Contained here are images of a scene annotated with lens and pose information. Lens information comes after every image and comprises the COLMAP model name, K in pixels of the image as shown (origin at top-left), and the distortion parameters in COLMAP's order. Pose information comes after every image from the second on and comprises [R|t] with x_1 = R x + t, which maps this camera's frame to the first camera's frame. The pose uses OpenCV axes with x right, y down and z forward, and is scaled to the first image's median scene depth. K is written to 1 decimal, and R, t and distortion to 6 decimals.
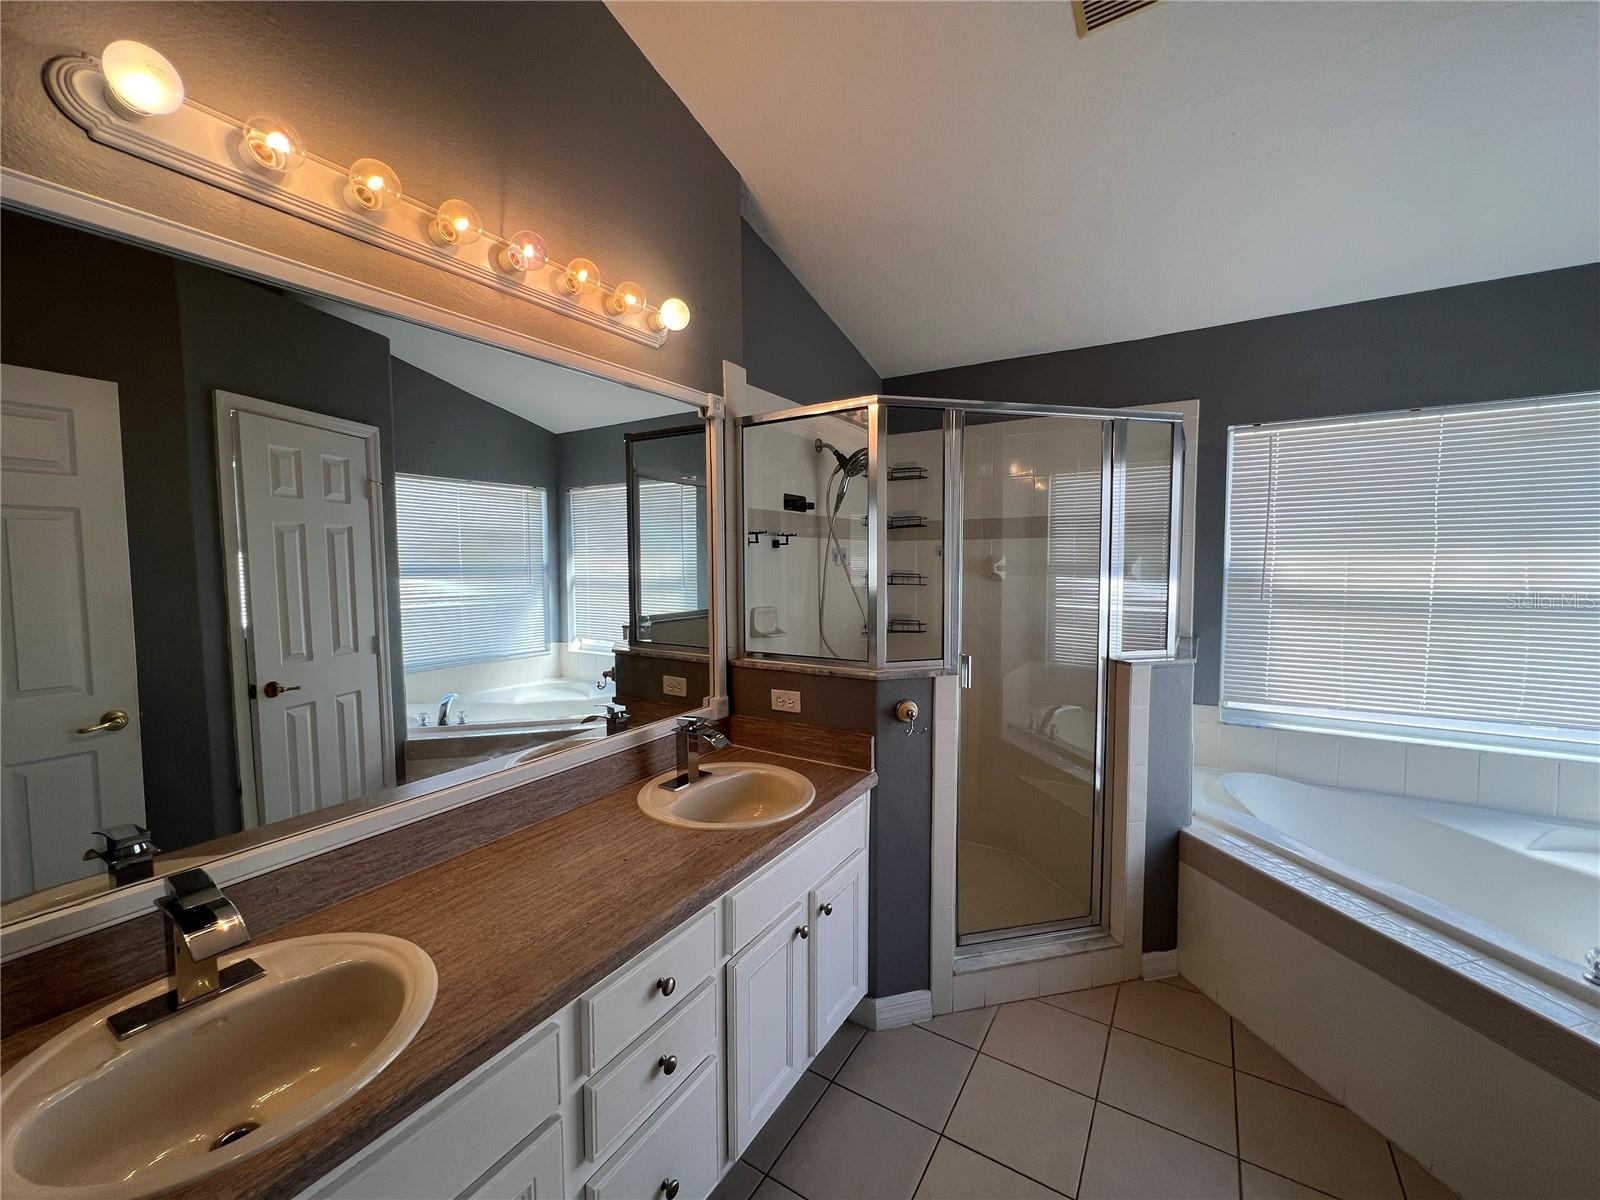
lens RADIAL K [[643.3, 0, 800.0], [0, 643.3, 600.0], [0, 0, 1]] dist [-0.000318, -0.000054]
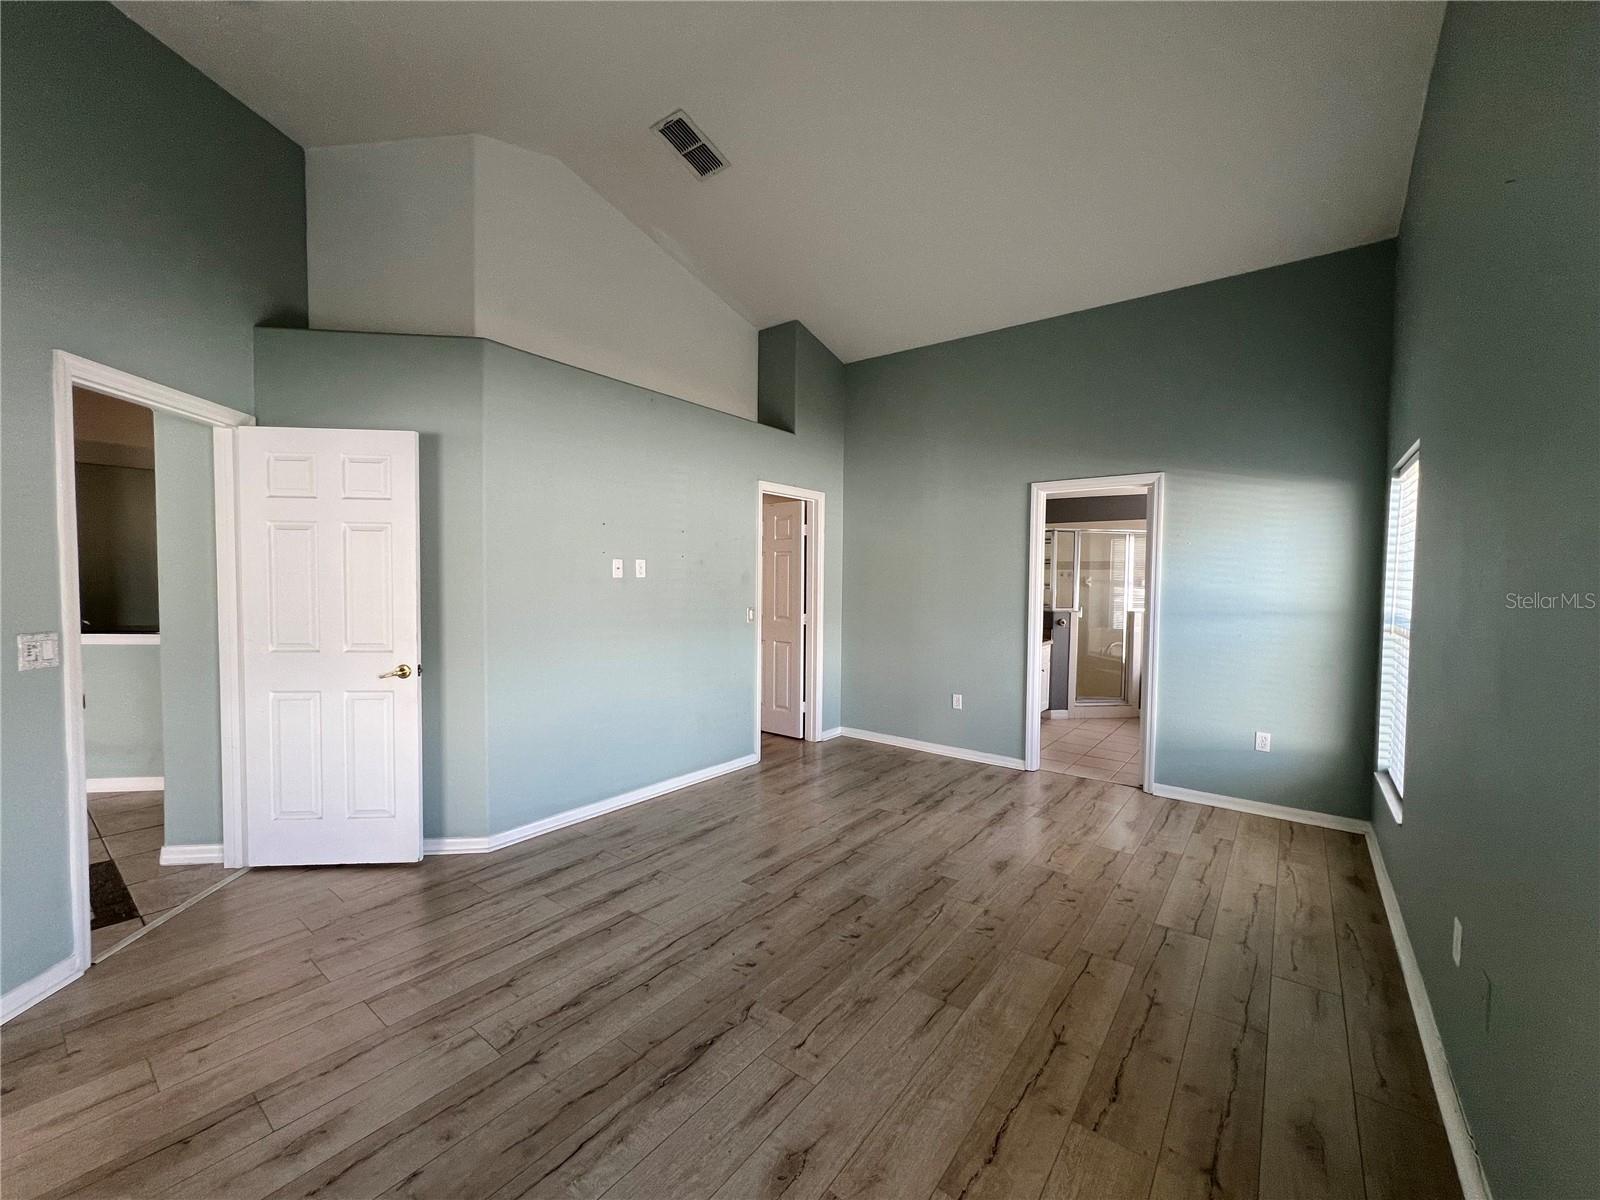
lens RADIAL K [[640.5, 0, 800.0], [0, 640.5, 600.0], [0, 0, 1]] dist [0.000309, 0.000117]
pose [[0.994746, 0.018041, -0.100776, -0.814072], [-0.020844, 0.999423, -0.026828, 0.164001], [0.100234, 0.028787, 0.994547, -2.331005]]
